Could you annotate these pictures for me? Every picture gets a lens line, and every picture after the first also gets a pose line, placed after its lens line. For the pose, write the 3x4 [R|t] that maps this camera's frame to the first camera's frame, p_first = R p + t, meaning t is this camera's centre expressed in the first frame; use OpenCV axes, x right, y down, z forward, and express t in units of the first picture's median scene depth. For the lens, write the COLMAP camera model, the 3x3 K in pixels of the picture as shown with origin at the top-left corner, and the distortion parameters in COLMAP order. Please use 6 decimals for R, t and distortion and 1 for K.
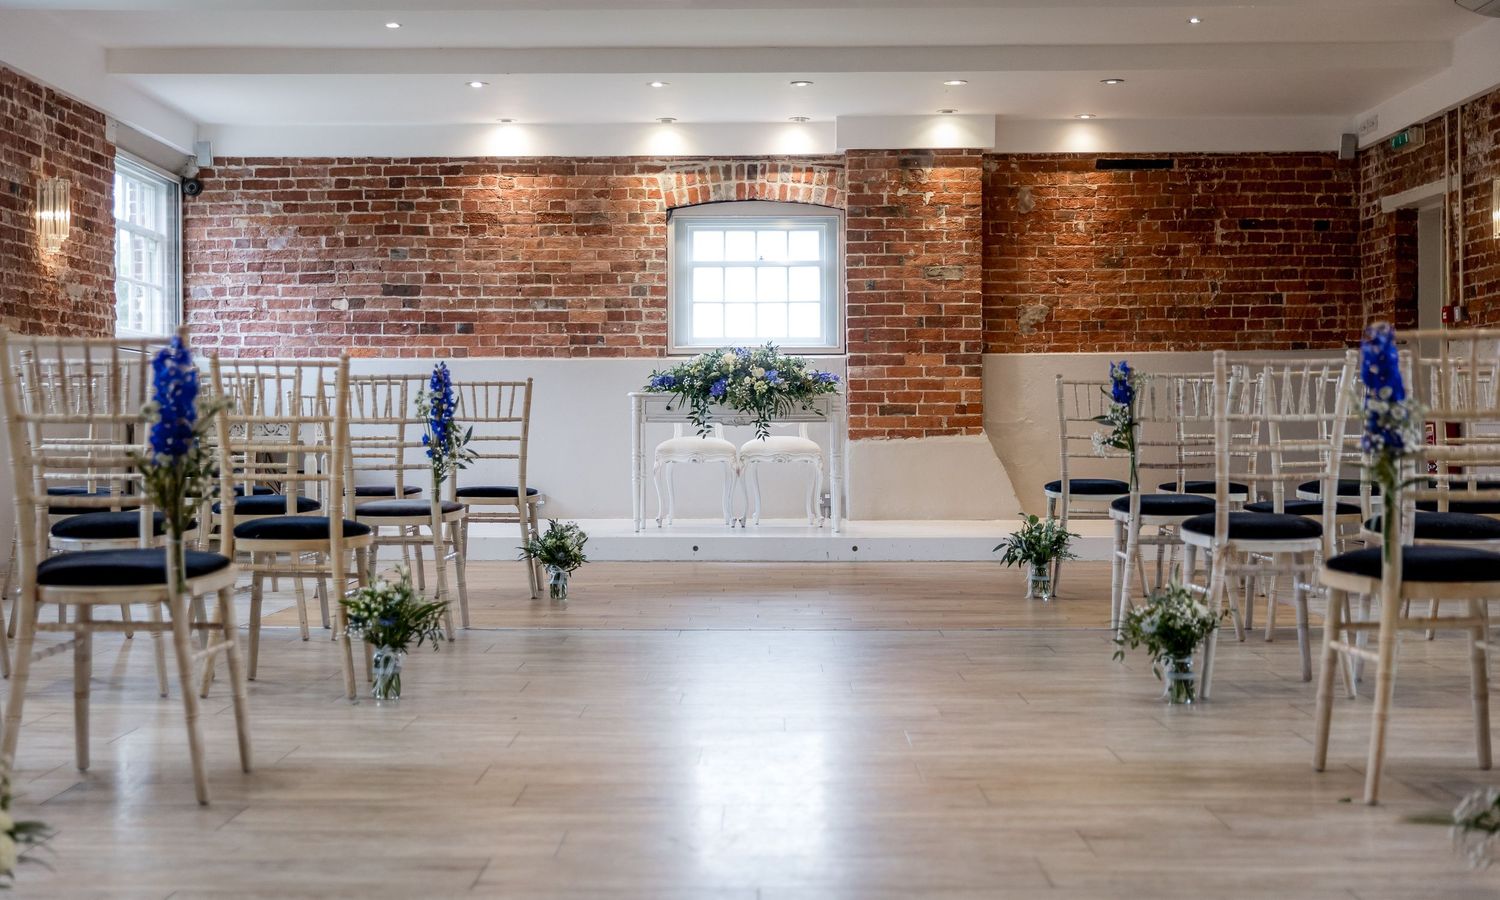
lens RADIAL K [[2069.0, 0, 748.4], [0, 2069.0, 451.5], [0, 0, 1]] dist [-0.013996, 0.000000]
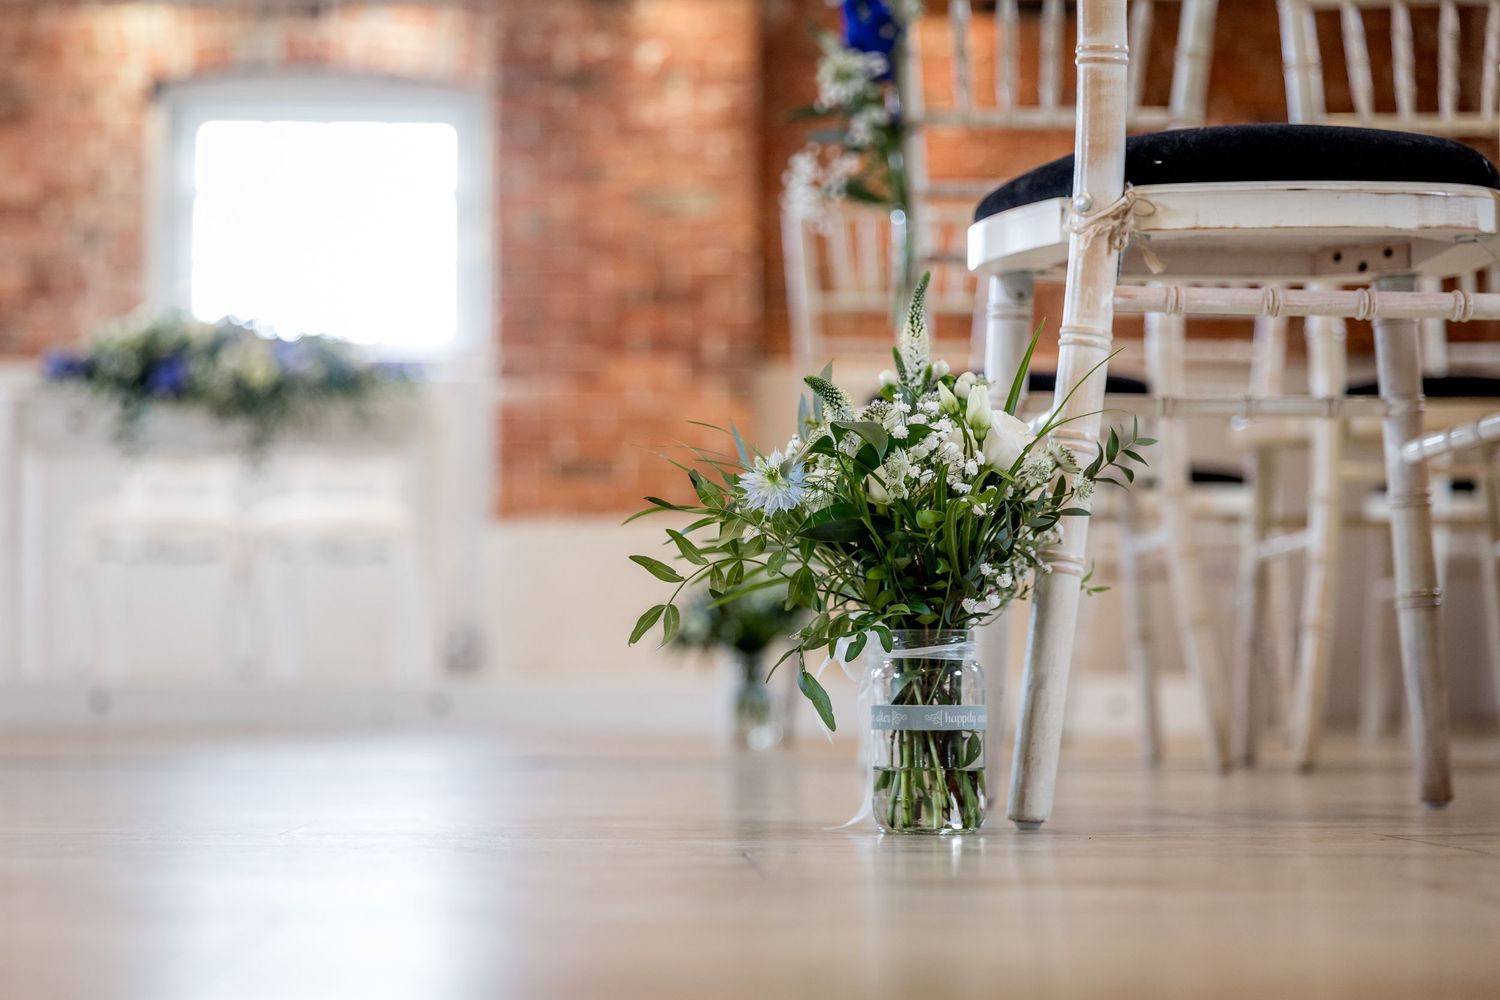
lens RADIAL K [[2789.9, 0, 750.9], [0, 2789.9, 498.8], [0, 0, 1]] dist [-0.006818, 0.000000]
pose [[0.998943, 0.006567, 0.045487, 0.166939], [-0.002177, 0.995389, -0.095900, 0.109367], [-0.045907, 0.095699, 0.994351, 0.651513]]
